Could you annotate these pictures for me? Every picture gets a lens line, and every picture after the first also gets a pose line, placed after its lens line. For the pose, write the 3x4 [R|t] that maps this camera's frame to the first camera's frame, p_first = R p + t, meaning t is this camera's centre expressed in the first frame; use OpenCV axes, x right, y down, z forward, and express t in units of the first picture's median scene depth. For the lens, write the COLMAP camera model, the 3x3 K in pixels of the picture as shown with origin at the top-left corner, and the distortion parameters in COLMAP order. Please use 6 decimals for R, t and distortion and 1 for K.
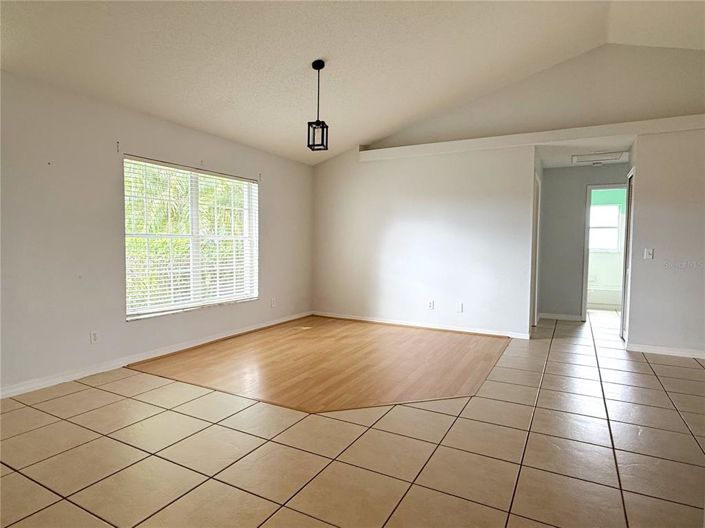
lens RADIAL K [[408.6, 0, 348.3], [0, 408.6, 261.3], [0, 0, 1]] dist [0.000249, 0.002267]
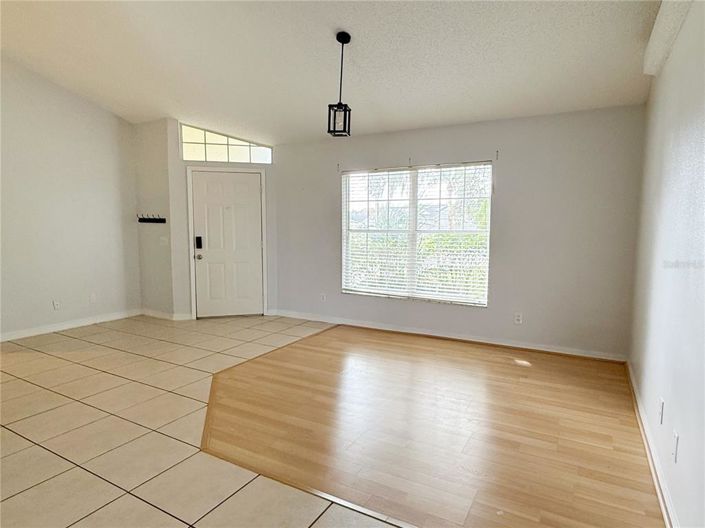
lens RADIAL K [[408.6, 0, 349.0], [0, 408.6, 267.4], [0, 0, 1]] dist [0.000249, 0.002267]
pose [[-0.003458, 0.096929, -0.995285, 0.728631], [-0.045313, 0.994254, 0.096986, -0.066367], [0.998967, 0.045435, 0.000954, 0.886154]]
